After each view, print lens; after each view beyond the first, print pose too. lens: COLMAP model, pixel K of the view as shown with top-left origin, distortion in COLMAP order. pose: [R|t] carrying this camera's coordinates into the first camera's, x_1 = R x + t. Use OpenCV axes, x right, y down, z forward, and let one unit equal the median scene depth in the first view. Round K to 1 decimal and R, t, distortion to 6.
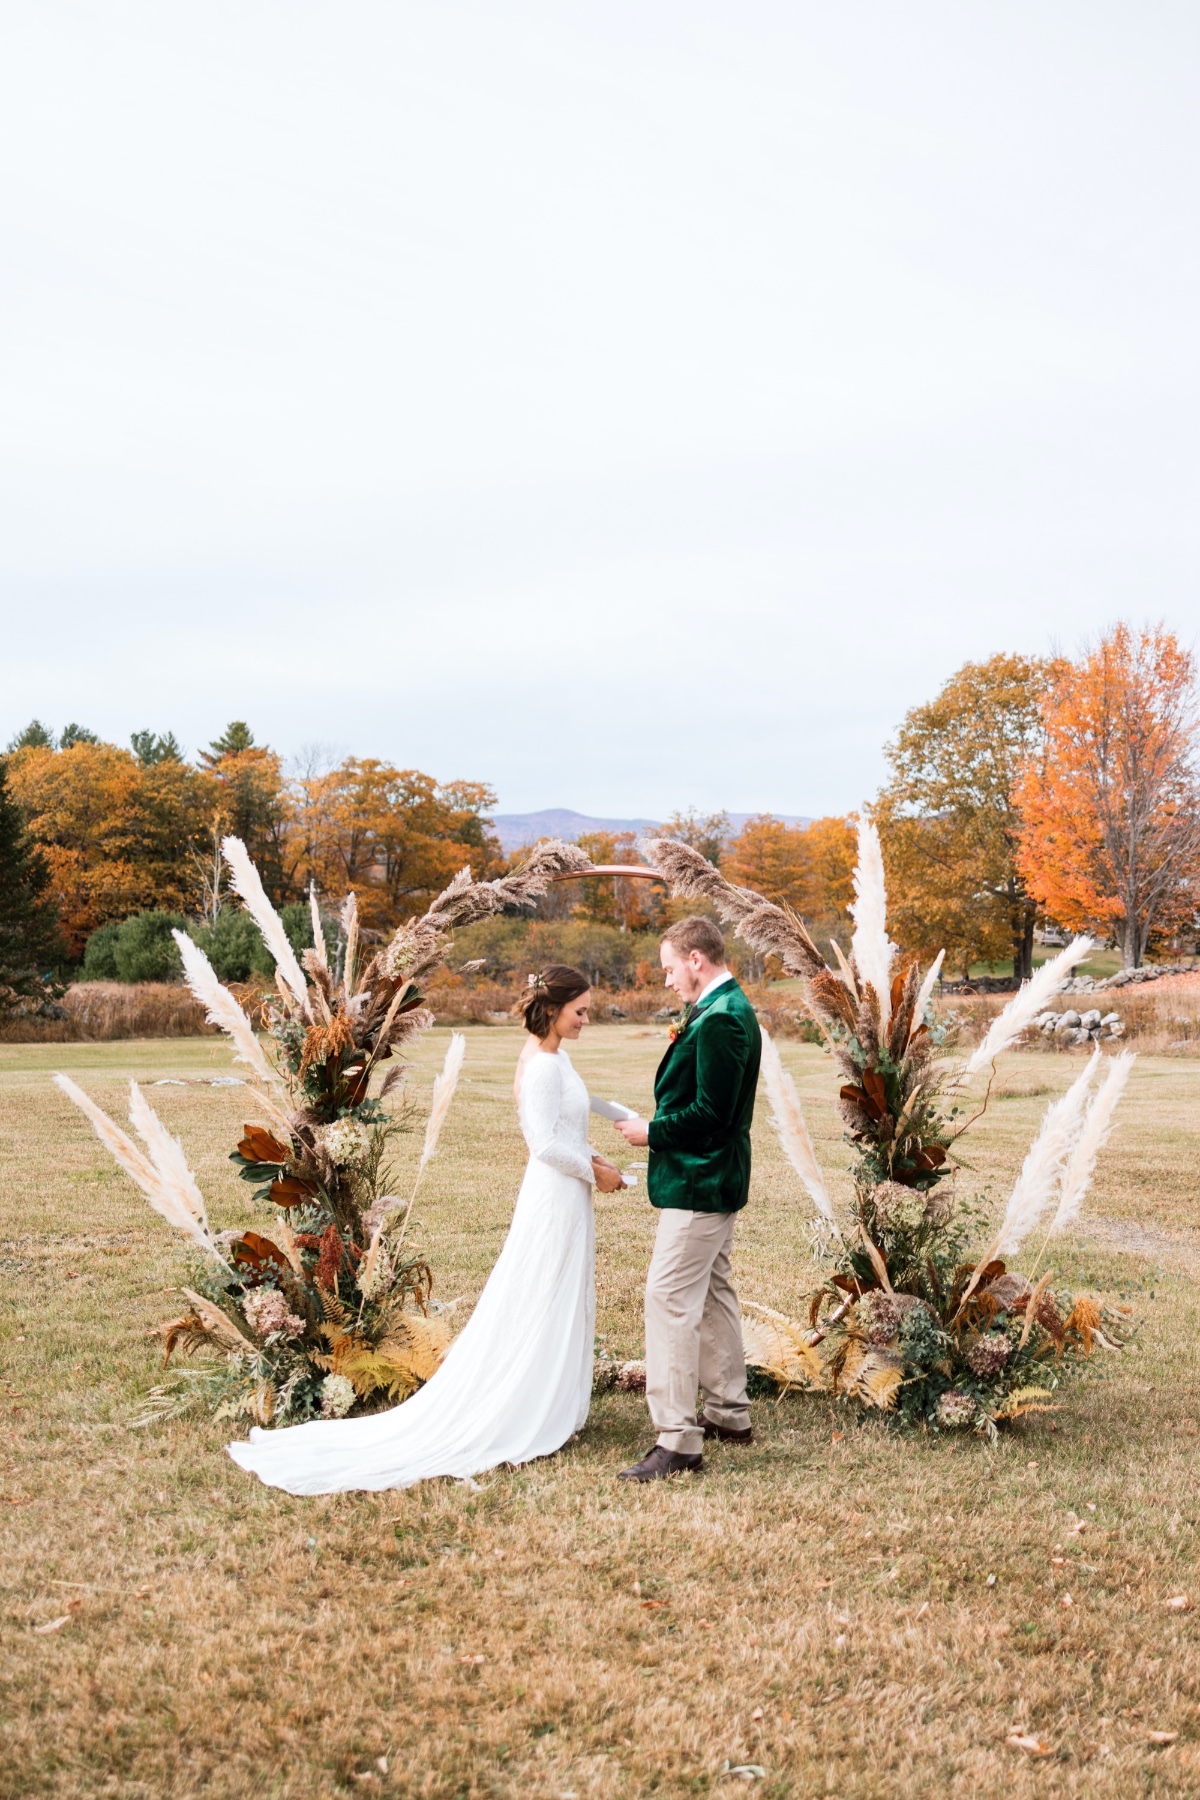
lens RADIAL K [[1841.8, 0, 568.2], [0, 1841.8, 903.4], [0, 0, 1]] dist [0.017847, 0.004026]
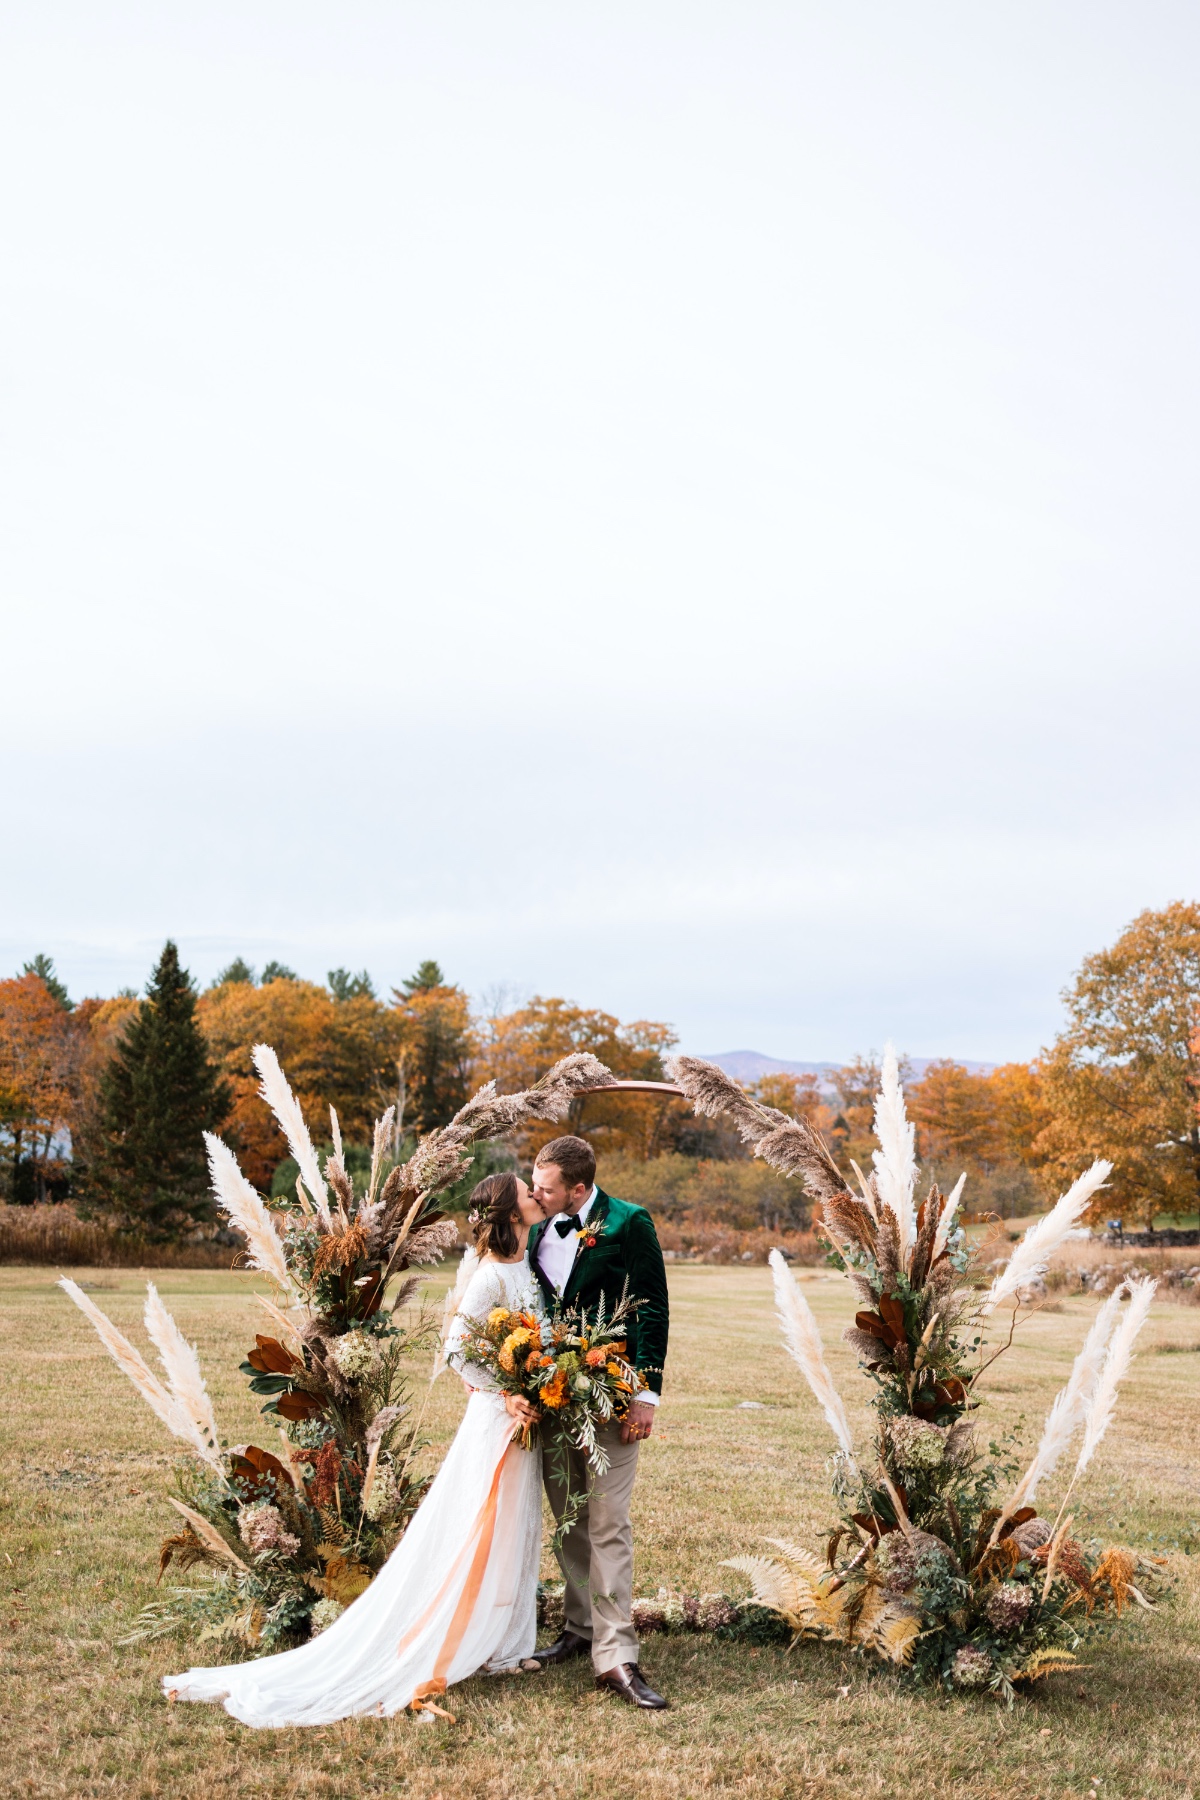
lens RADIAL K [[1807.6, 0, 600.0], [0, 1807.6, 900.0], [0, 0, 1]] dist [0.021138, -0.000520]
pose [[0.995544, 0.008513, -0.093914, 0.098296], [-0.021097, 0.990781, -0.133824, 0.014140], [0.091909, 0.135209, 0.986545, 0.016441]]
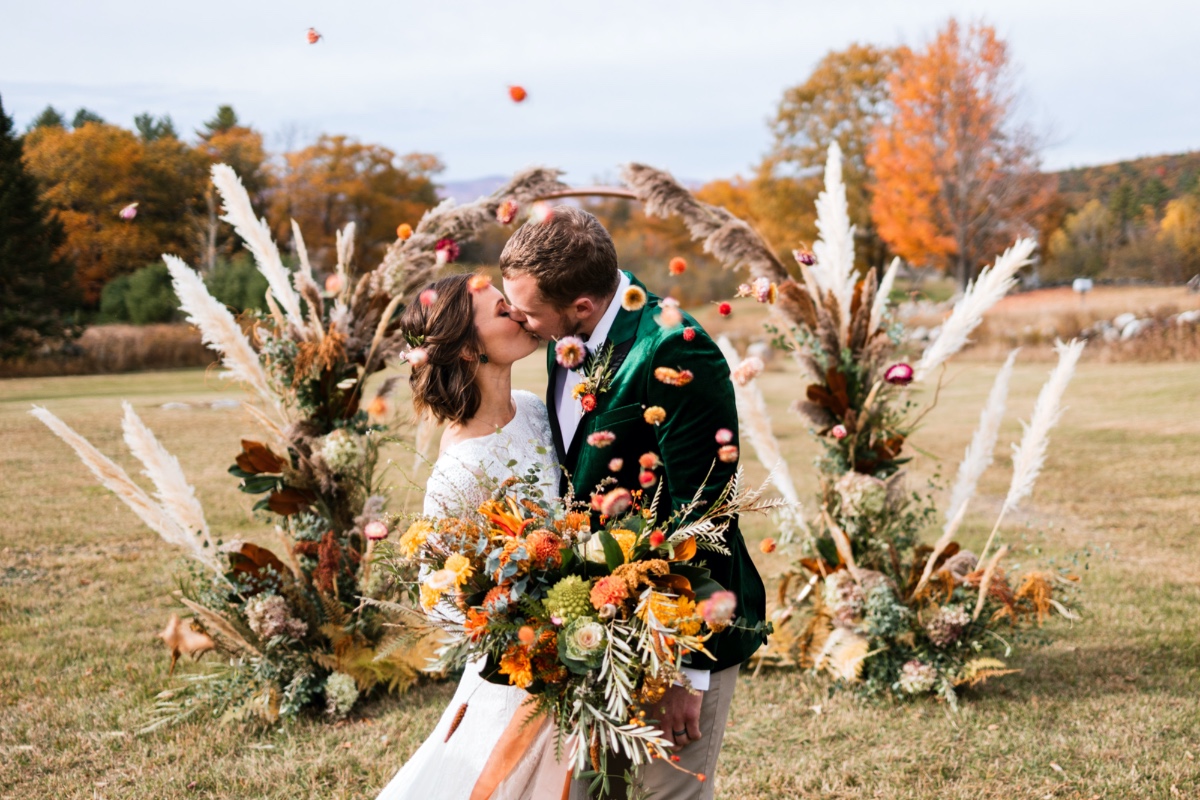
lens RADIAL K [[1475.7, 0, 646.7], [0, 1475.7, 329.3], [0, 0, 1]] dist [0.027284, -0.030341]
pose [[0.995187, -0.024079, 0.094992, -0.025675], [0.019217, 0.998474, 0.051763, 0.019082], [-0.096094, -0.049688, 0.994131, 0.148702]]
